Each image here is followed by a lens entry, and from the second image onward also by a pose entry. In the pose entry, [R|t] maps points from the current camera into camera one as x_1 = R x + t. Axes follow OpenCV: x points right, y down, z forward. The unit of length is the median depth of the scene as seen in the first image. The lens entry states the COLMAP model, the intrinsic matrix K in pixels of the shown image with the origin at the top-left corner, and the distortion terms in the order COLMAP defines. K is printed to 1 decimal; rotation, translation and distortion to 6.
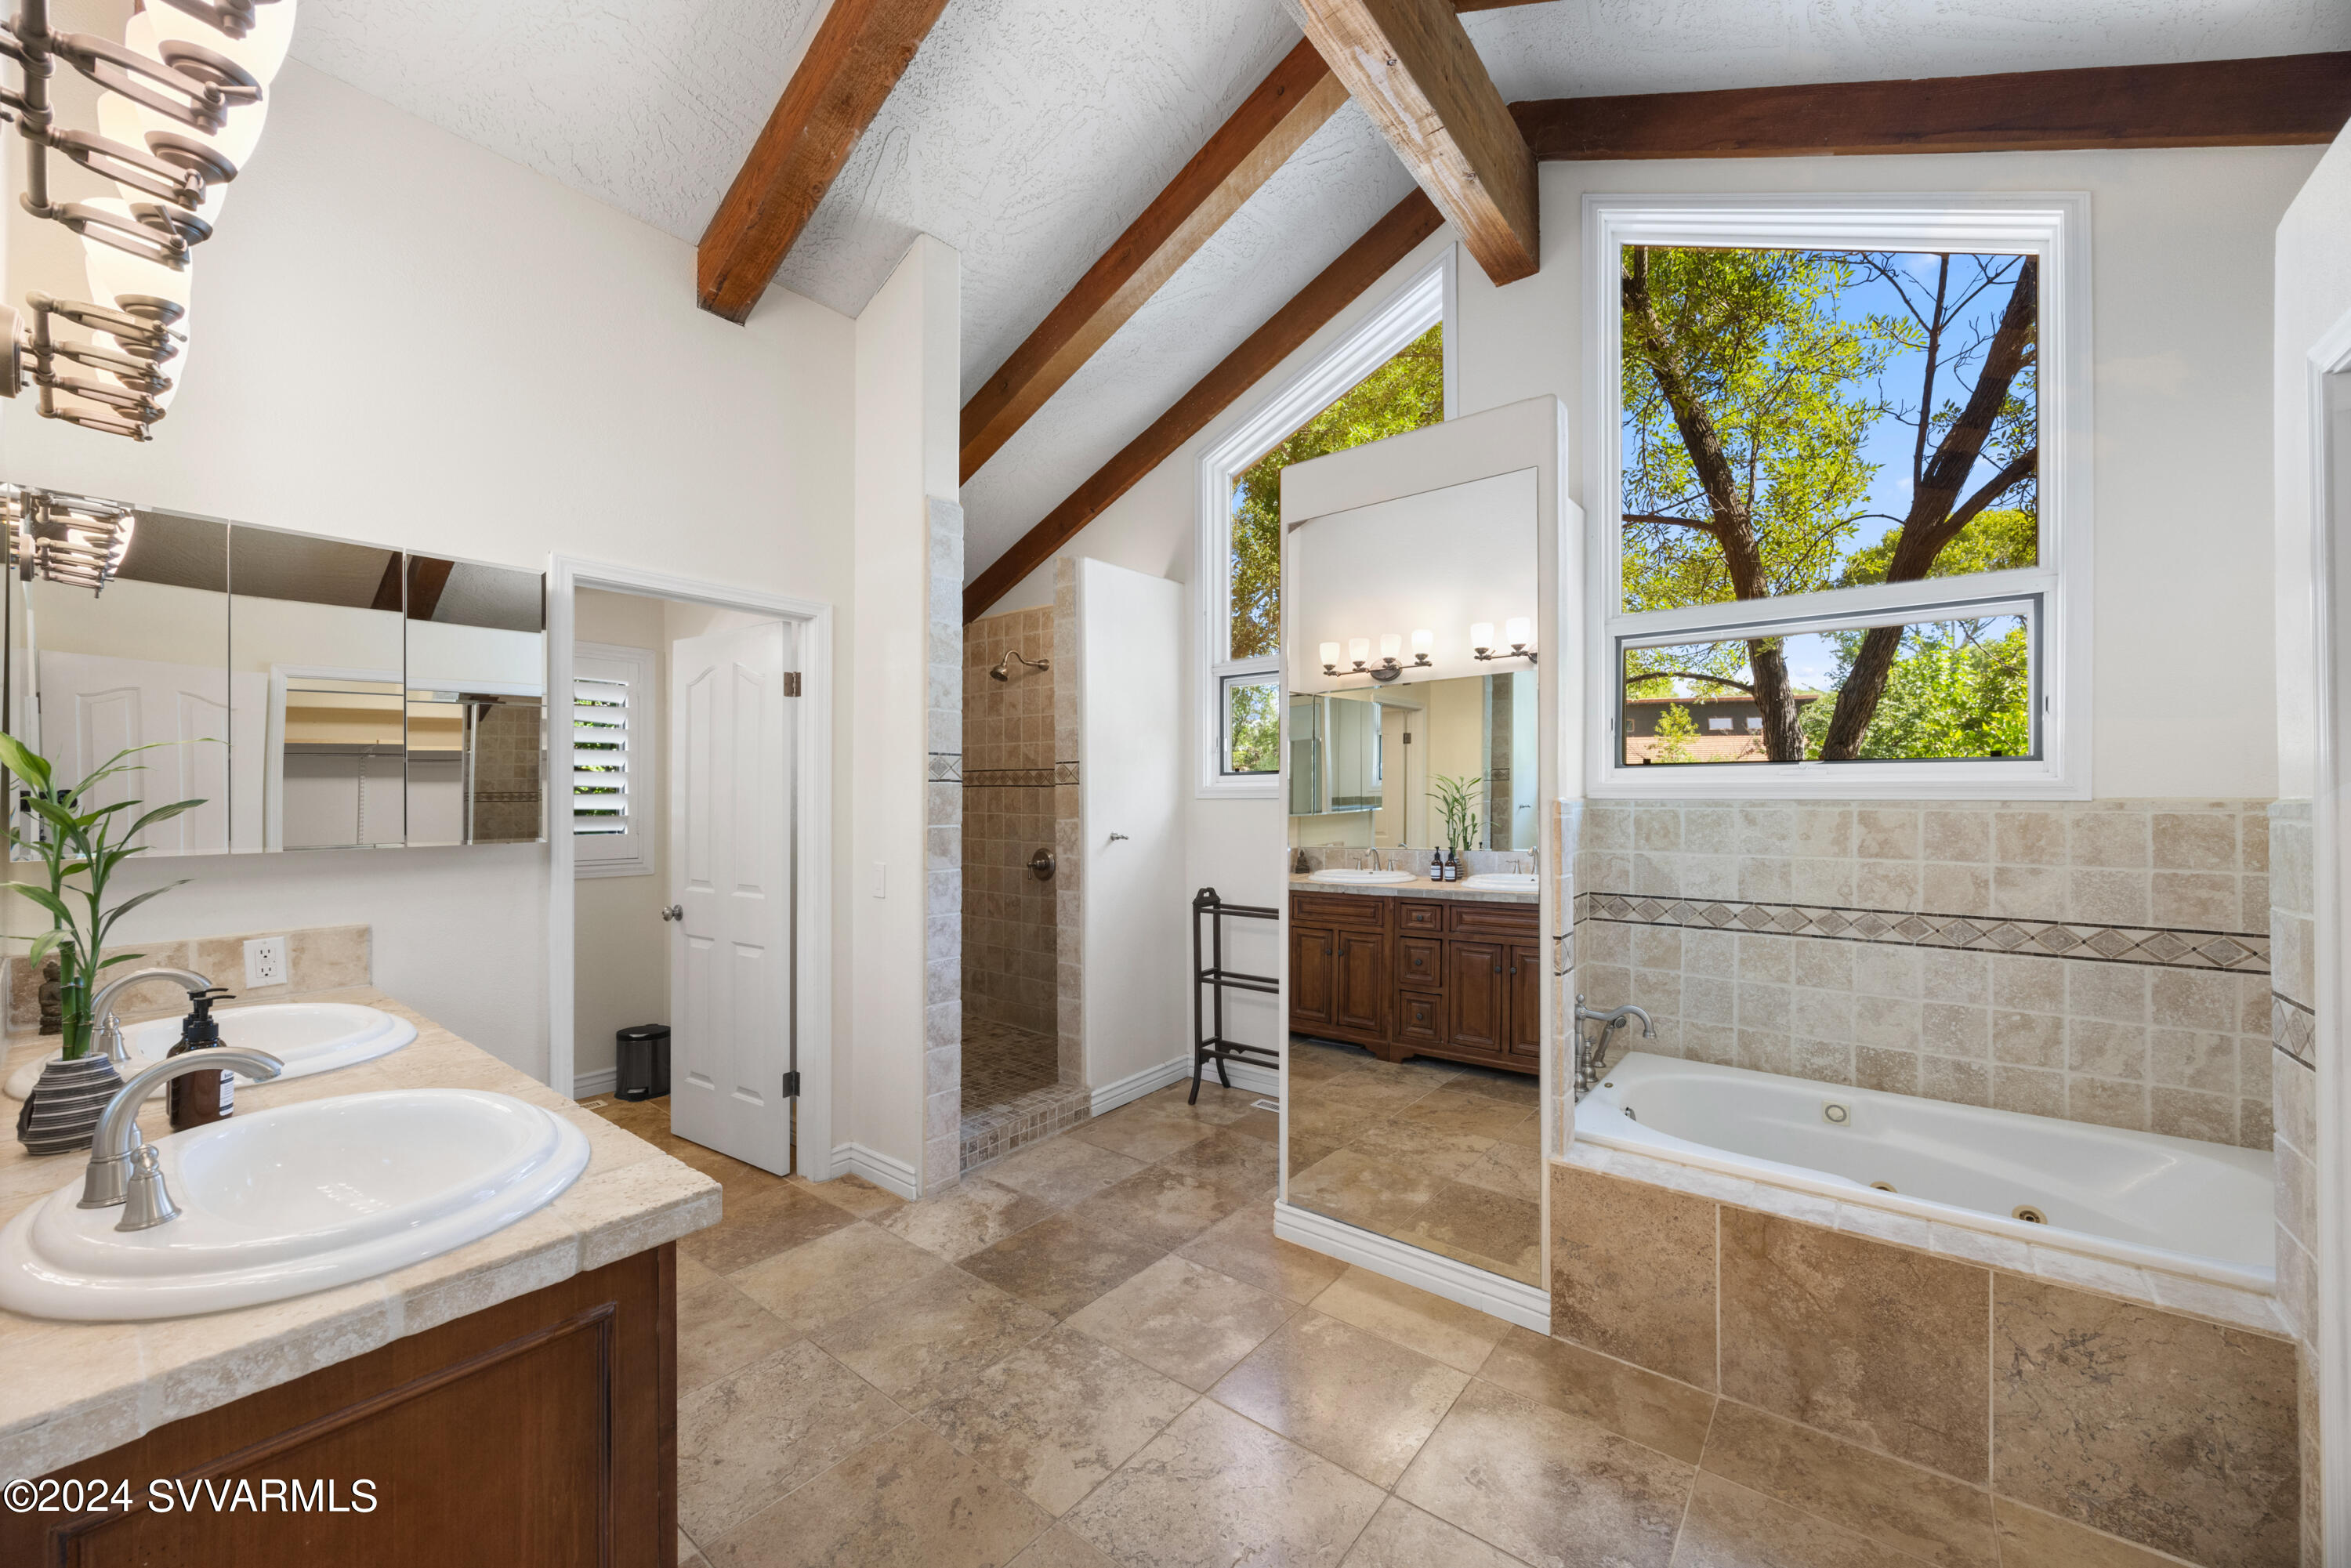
lens RADIAL K [[907.3, 0, 1174.3], [0, 907.3, 796.4], [0, 0, 1]] dist [-0.001697, -0.000103]
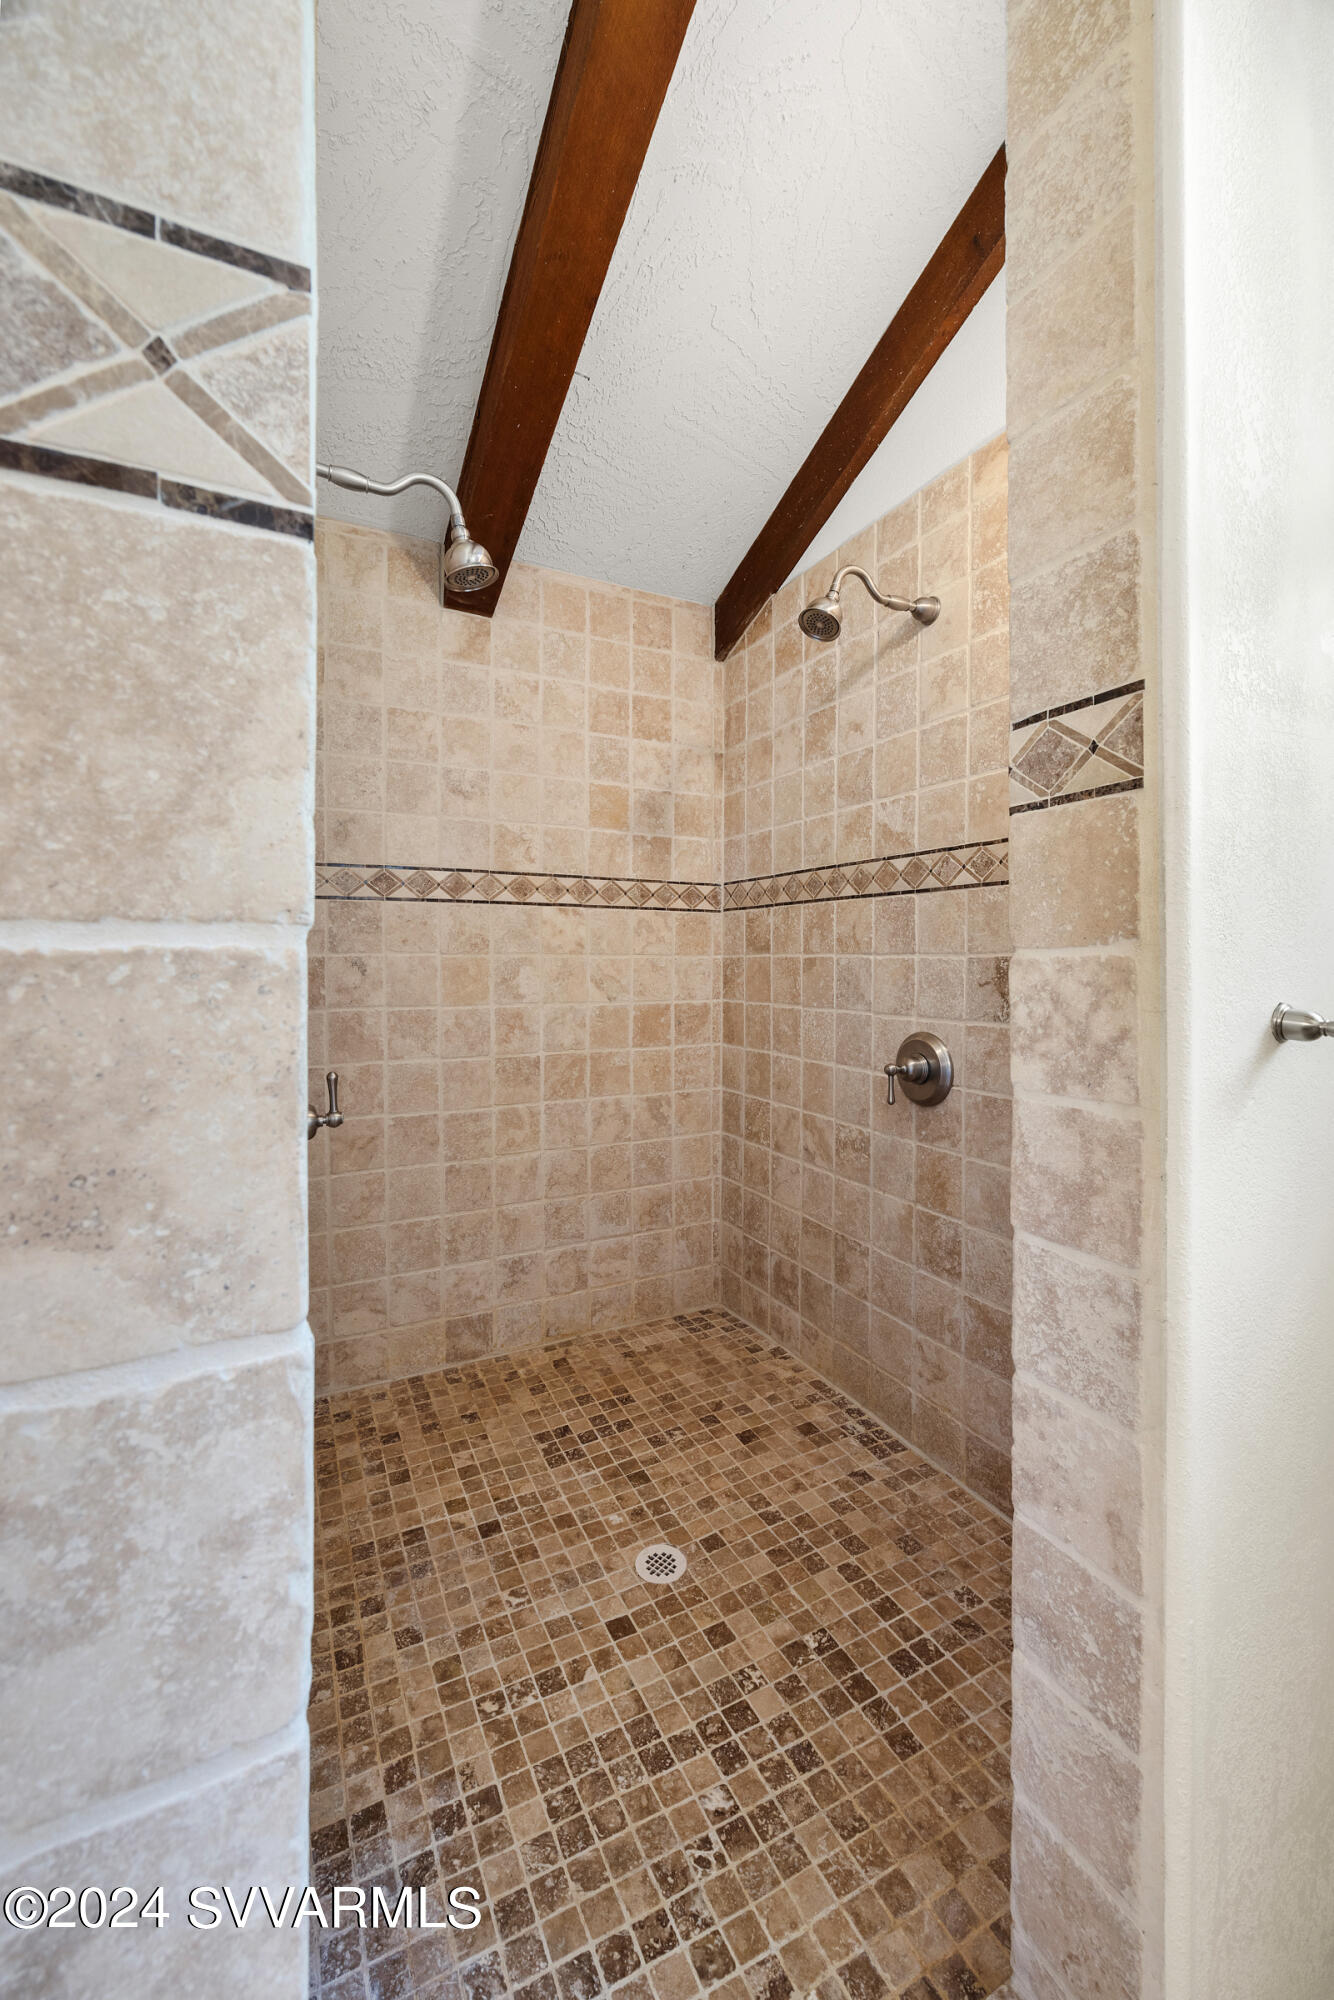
lens RADIAL K [[771.9, 0, 659.5], [0, 771.9, 987.3], [0, 0, 1]] dist [-0.001697, -0.000103]
pose [[0.906334, 0.012096, -0.422390, -0.100143], [0.002754, 0.999400, 0.034530, 0.021634], [0.422554, -0.032459, 0.905756, 0.594287]]
